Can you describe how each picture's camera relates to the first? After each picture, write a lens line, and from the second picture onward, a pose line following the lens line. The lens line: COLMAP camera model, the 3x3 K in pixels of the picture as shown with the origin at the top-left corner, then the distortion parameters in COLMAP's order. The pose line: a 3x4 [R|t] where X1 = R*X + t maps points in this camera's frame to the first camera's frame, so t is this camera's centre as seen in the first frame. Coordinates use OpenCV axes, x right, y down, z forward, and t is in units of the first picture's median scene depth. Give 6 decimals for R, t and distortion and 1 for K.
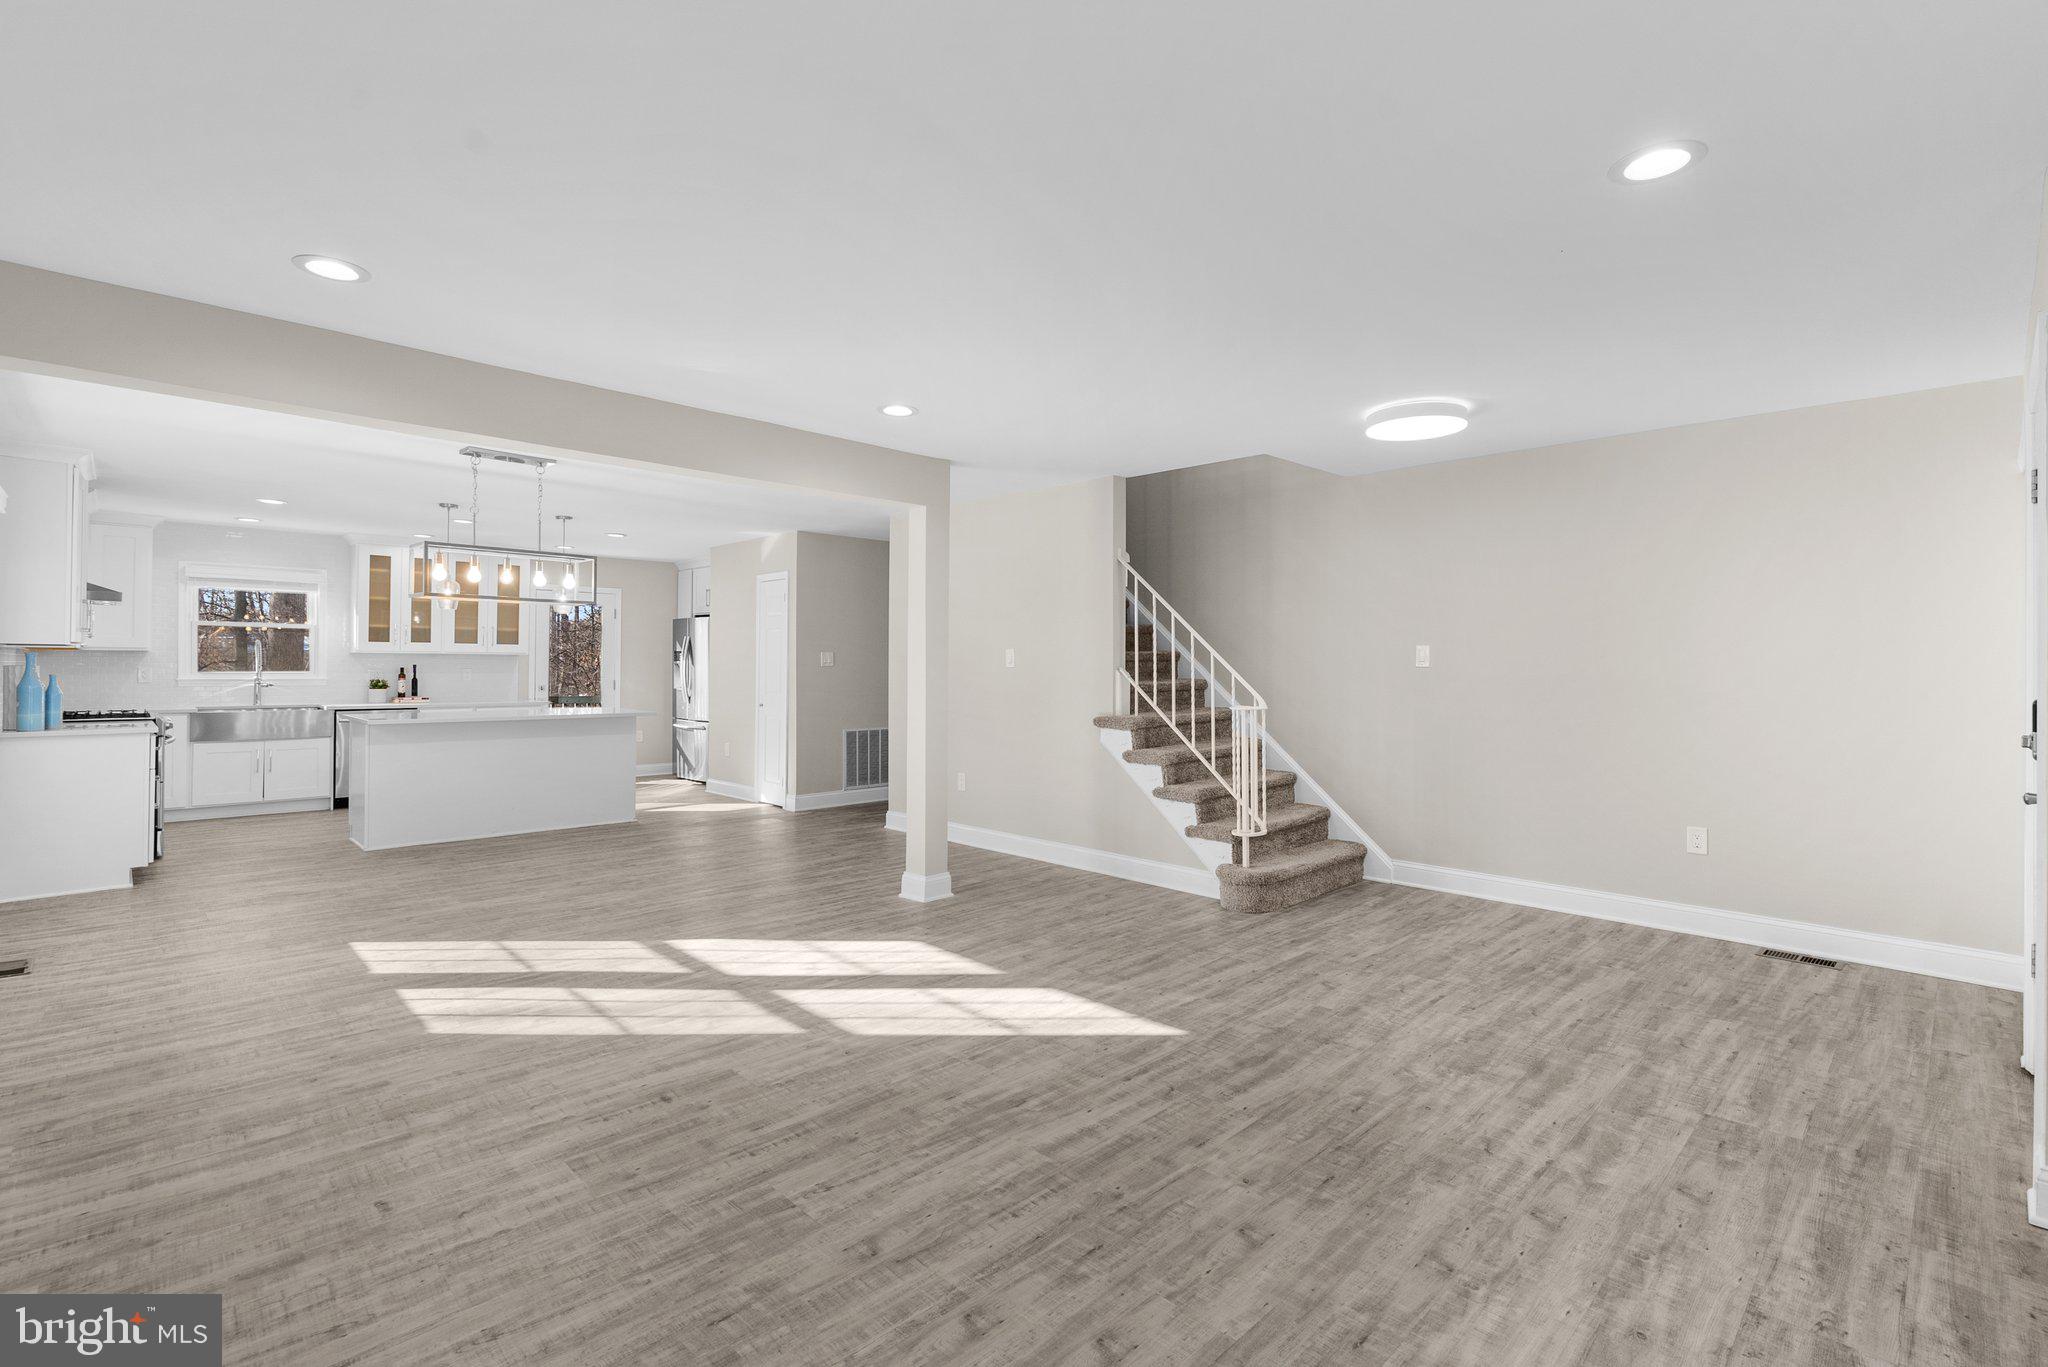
lens RADIAL K [[933.3, 0, 1027.0], [0, 933.3, 653.9], [0, 0, 1]] dist [-0.004371, 0.000898]
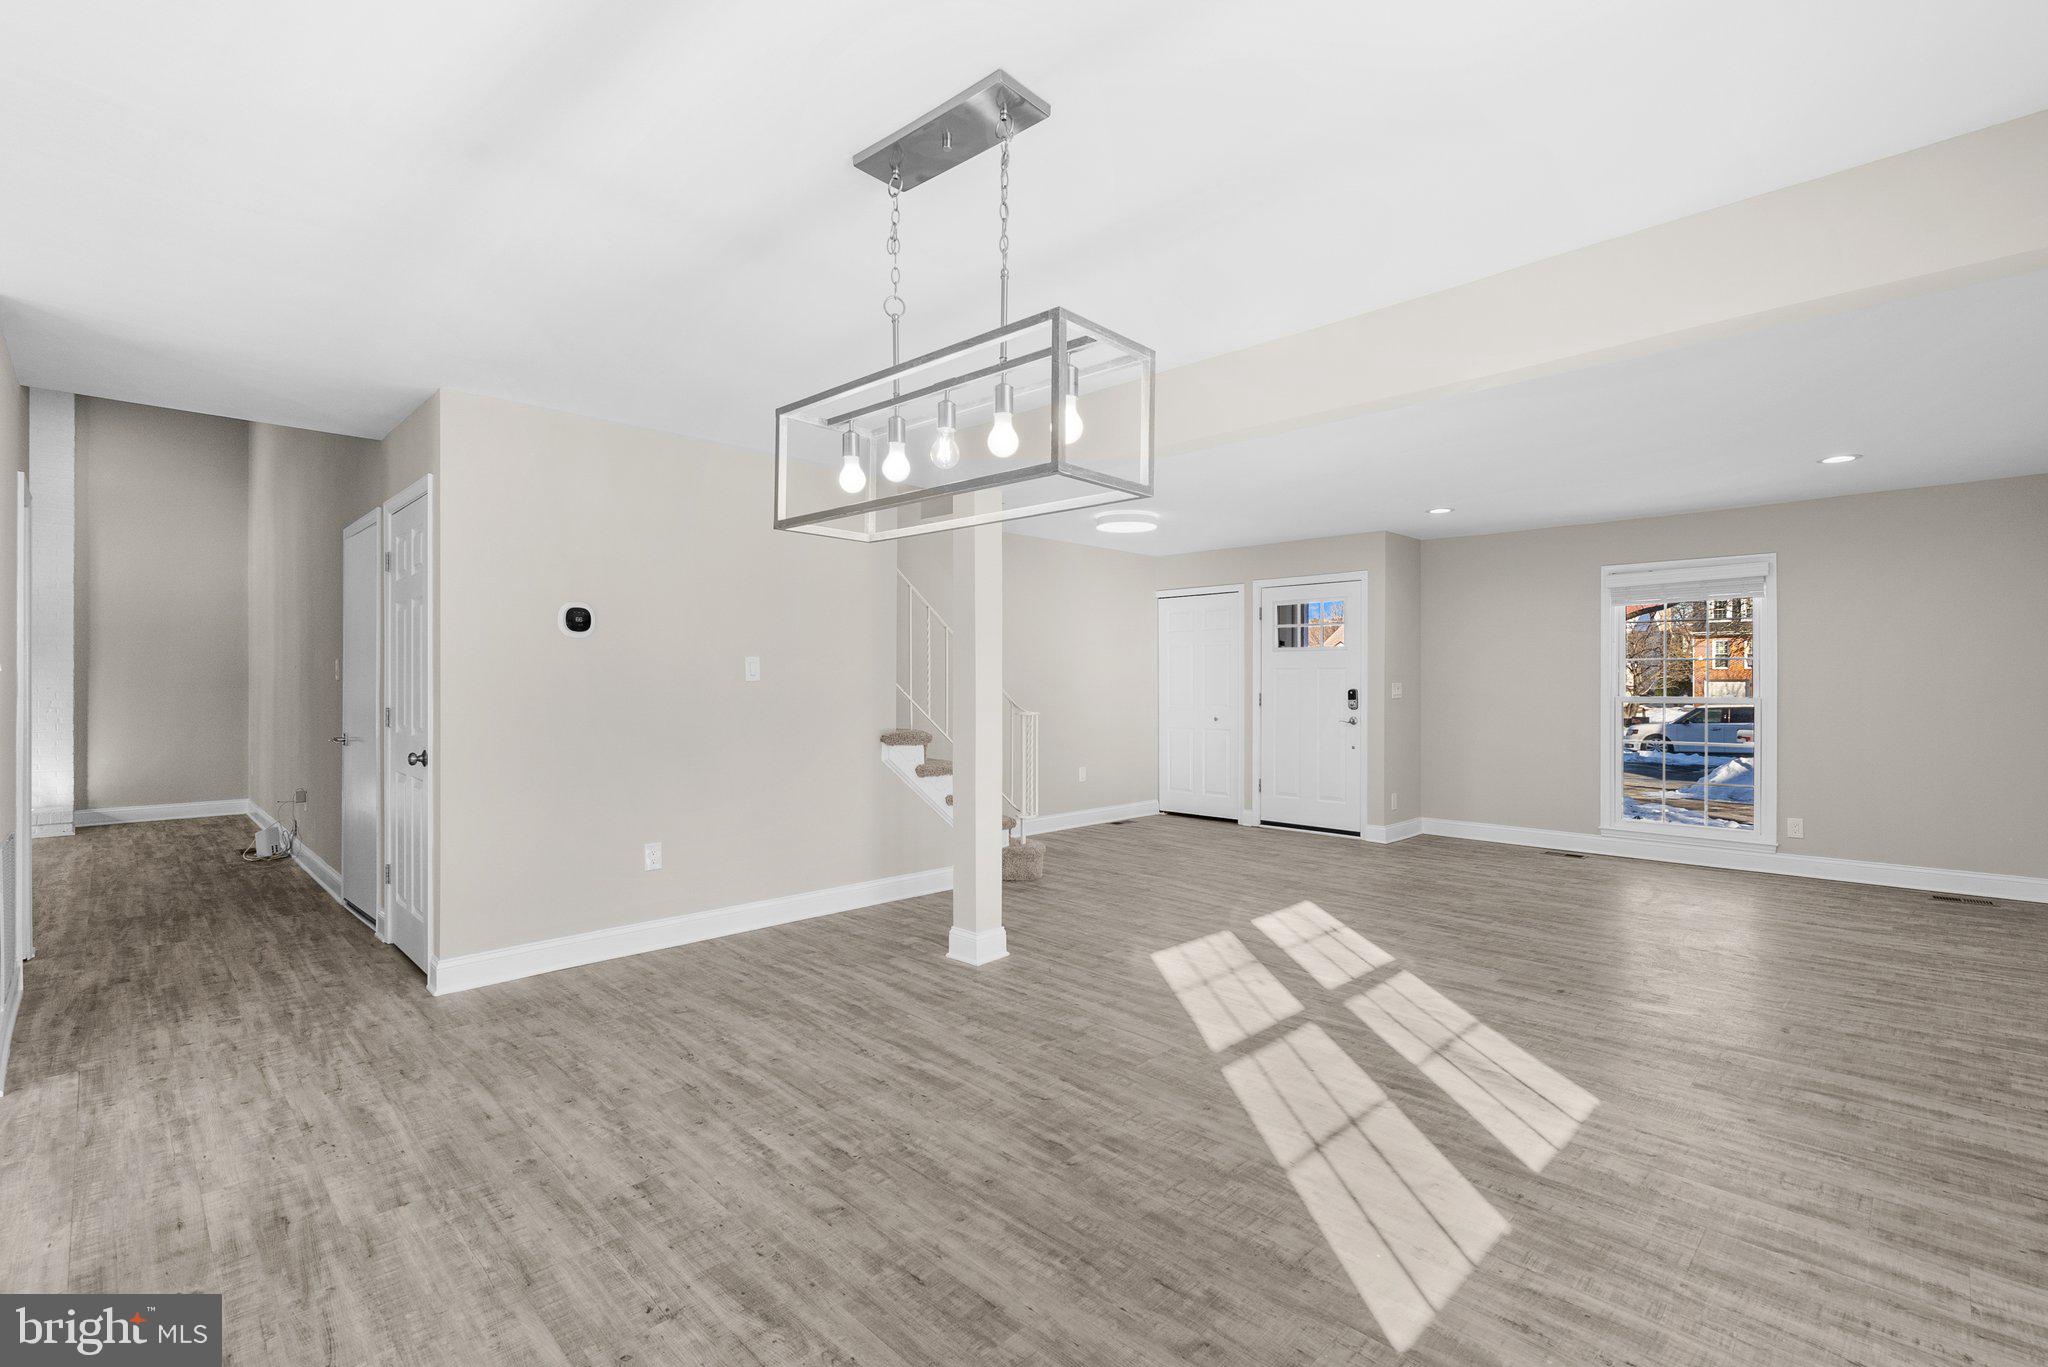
lens RADIAL K [[922.7, 0, 1031.4], [0, 922.7, 683.7], [0, 0, 1]] dist [-0.002216, 0.000299]
pose [[-0.012581, -0.007045, 0.999896, -1.553100], [-0.014659, 0.999869, 0.006860, 0.015975], [-0.999813, -0.014571, -0.012683, 1.606811]]
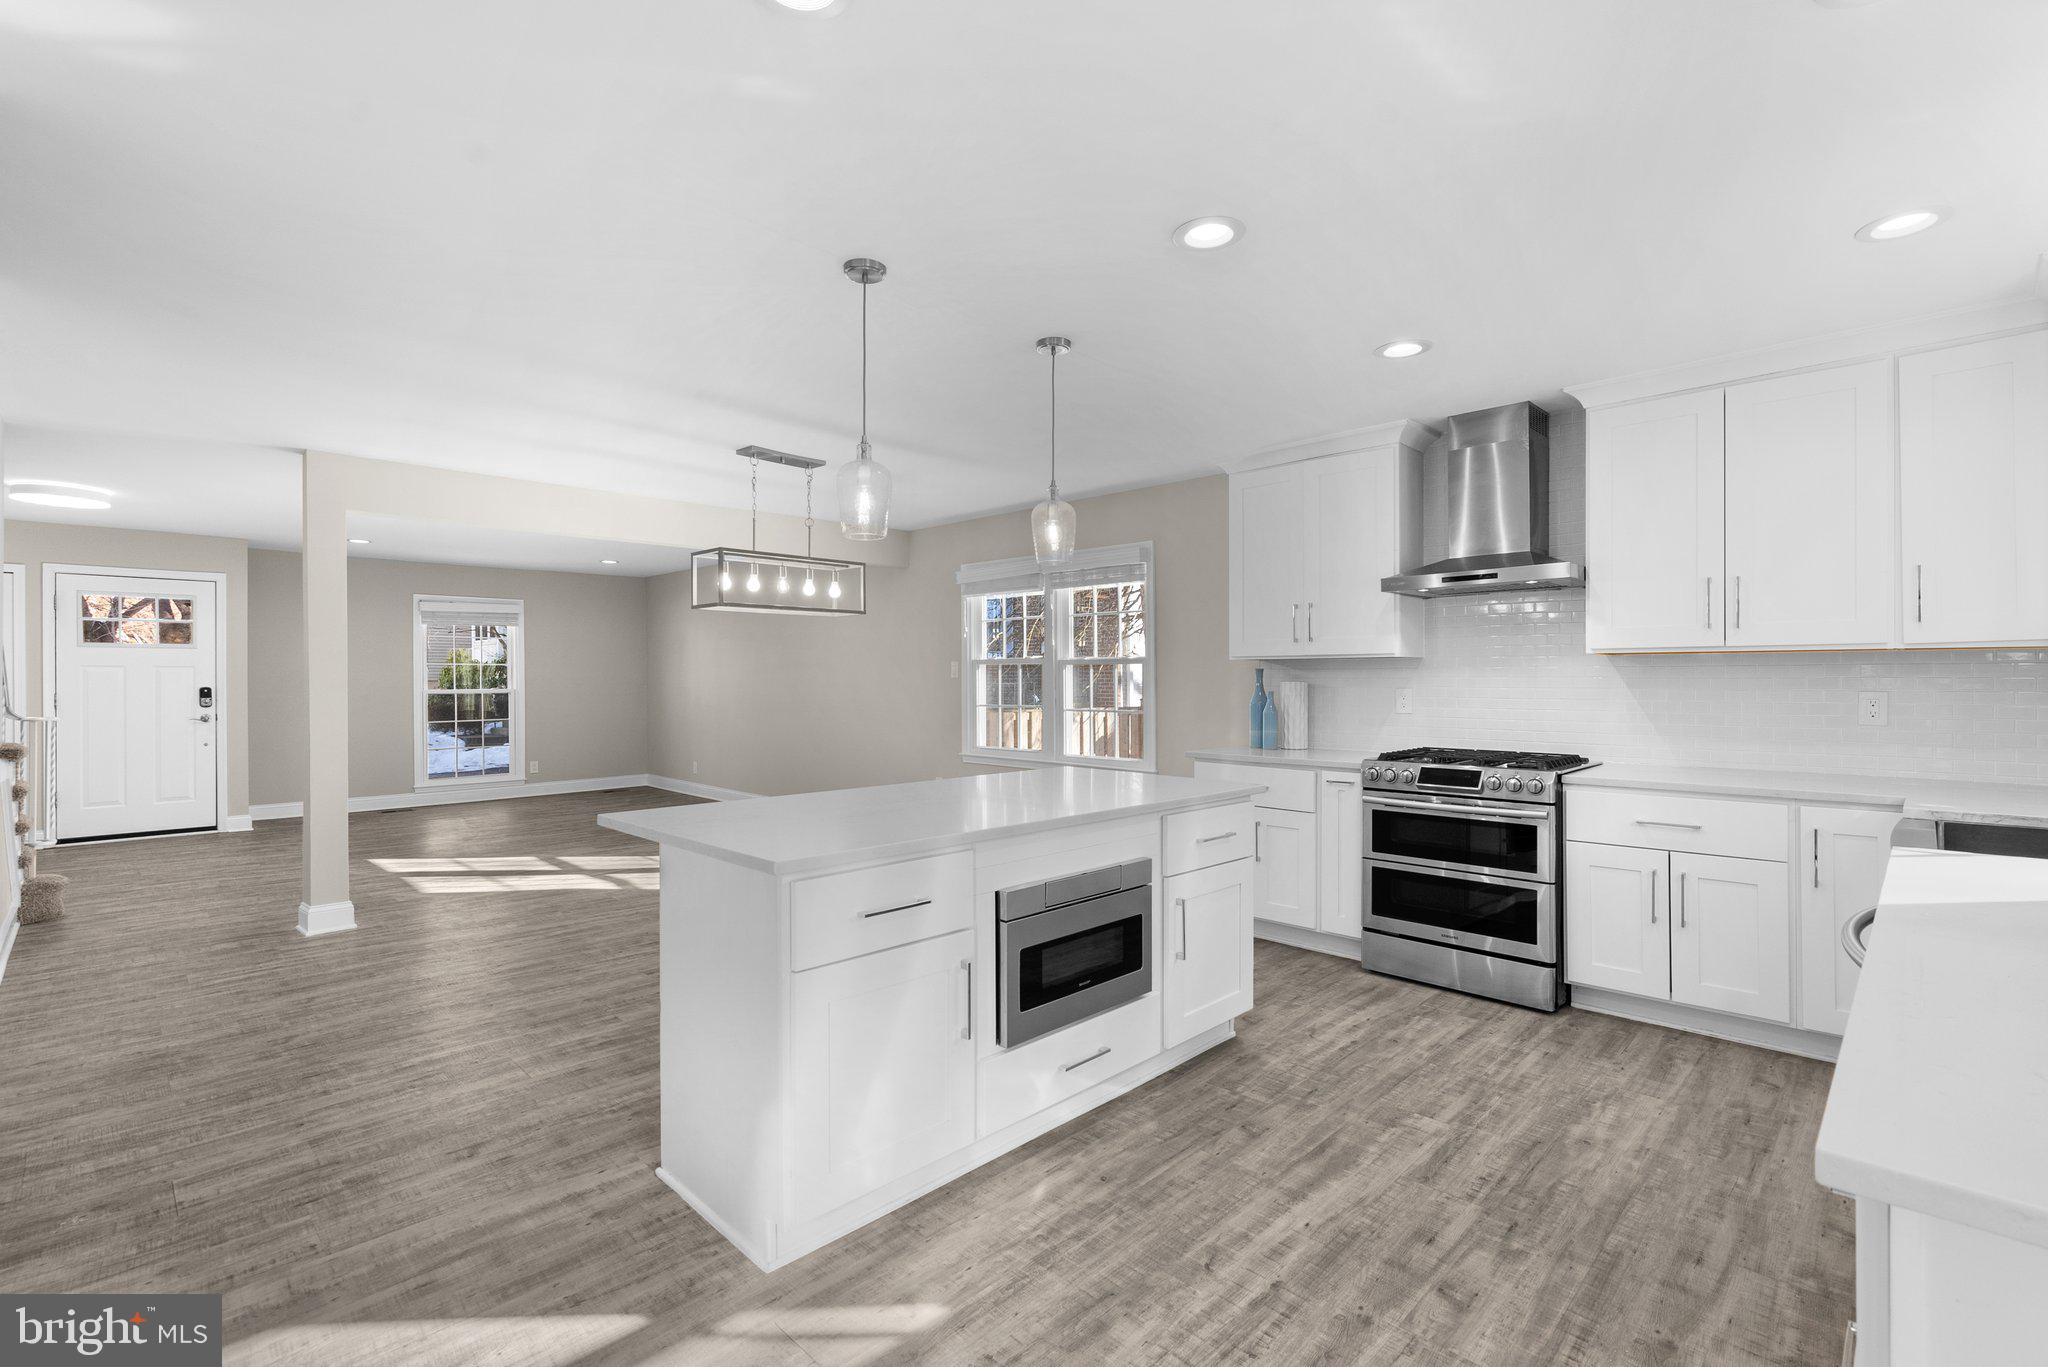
lens RADIAL K [[922.7, 0, 1031.4], [0, 922.7, 683.7], [0, 0, 1]] dist [-0.002216, 0.000299]
pose [[-0.999836, -0.002708, -0.017893, -1.313459], [-0.002574, 0.999968, -0.007536, 0.037041], [0.017913, -0.007489, -0.999812, 3.209499]]
